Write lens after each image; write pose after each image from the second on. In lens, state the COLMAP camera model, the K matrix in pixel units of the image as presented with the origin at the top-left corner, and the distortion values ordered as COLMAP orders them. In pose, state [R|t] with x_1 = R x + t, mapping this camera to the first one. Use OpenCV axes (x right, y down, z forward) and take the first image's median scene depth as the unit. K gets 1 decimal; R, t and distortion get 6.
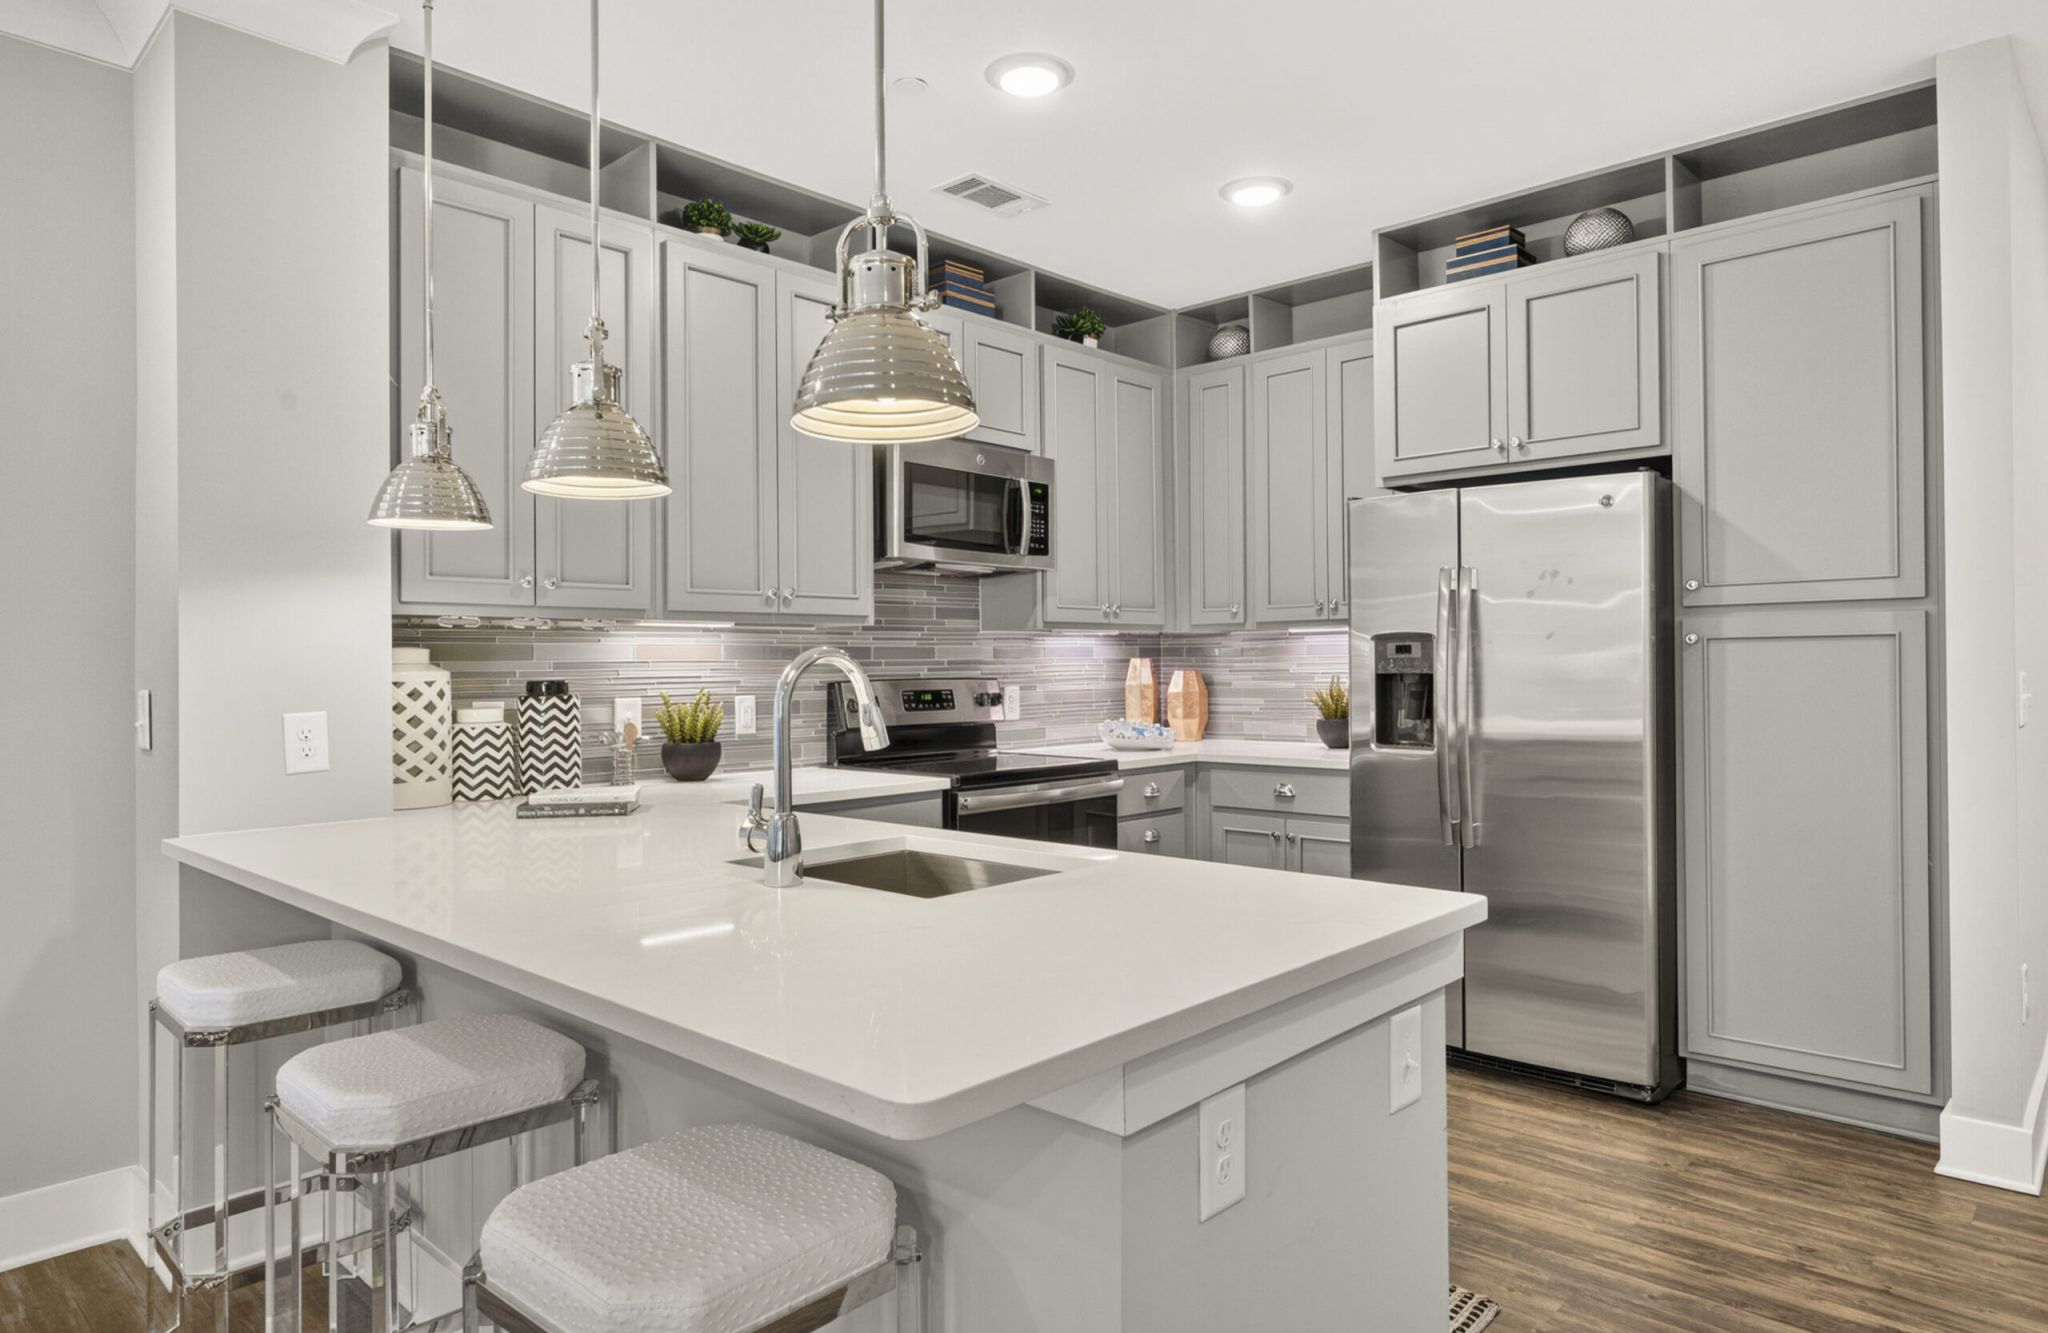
lens RADIAL K [[1223.9, 0, 1019.3], [0, 1223.9, 664.9], [0, 0, 1]] dist [0.001251, -0.001277]
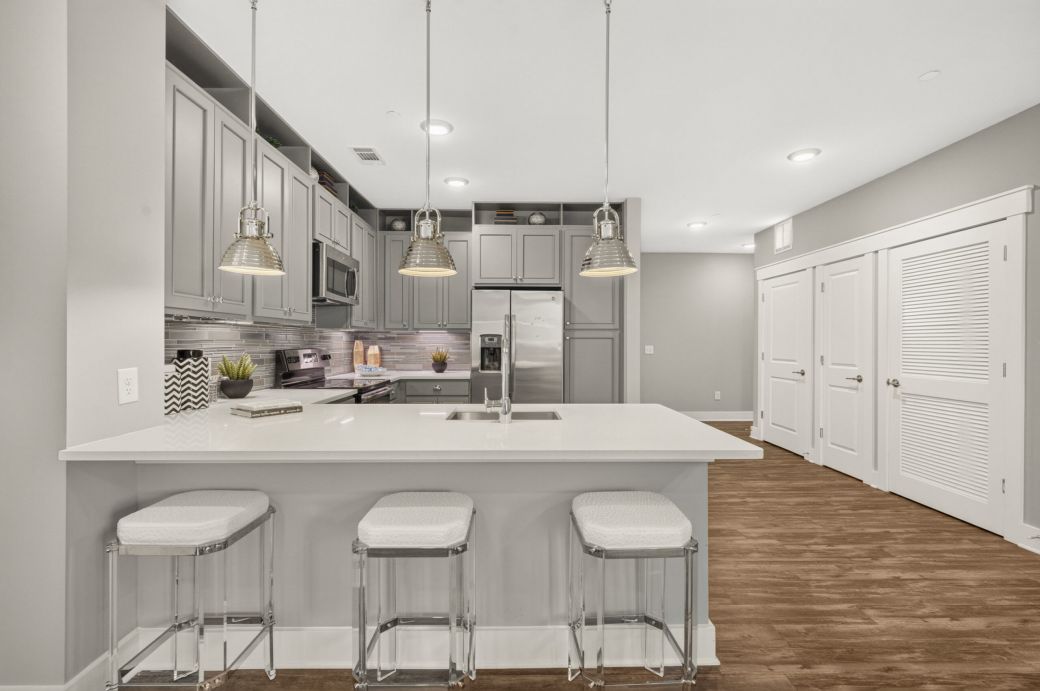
lens RADIAL K [[458.8, 0, 521.5], [0, 458.8, 345.2], [0, 0, 1]] dist [0.000120, -0.000149]
pose [[0.717996, 0.006235, 0.696019, -0.453191], [-0.010319, 0.999945, 0.001687, -0.000923], [-0.695971, -0.008393, 0.718021, 0.103559]]
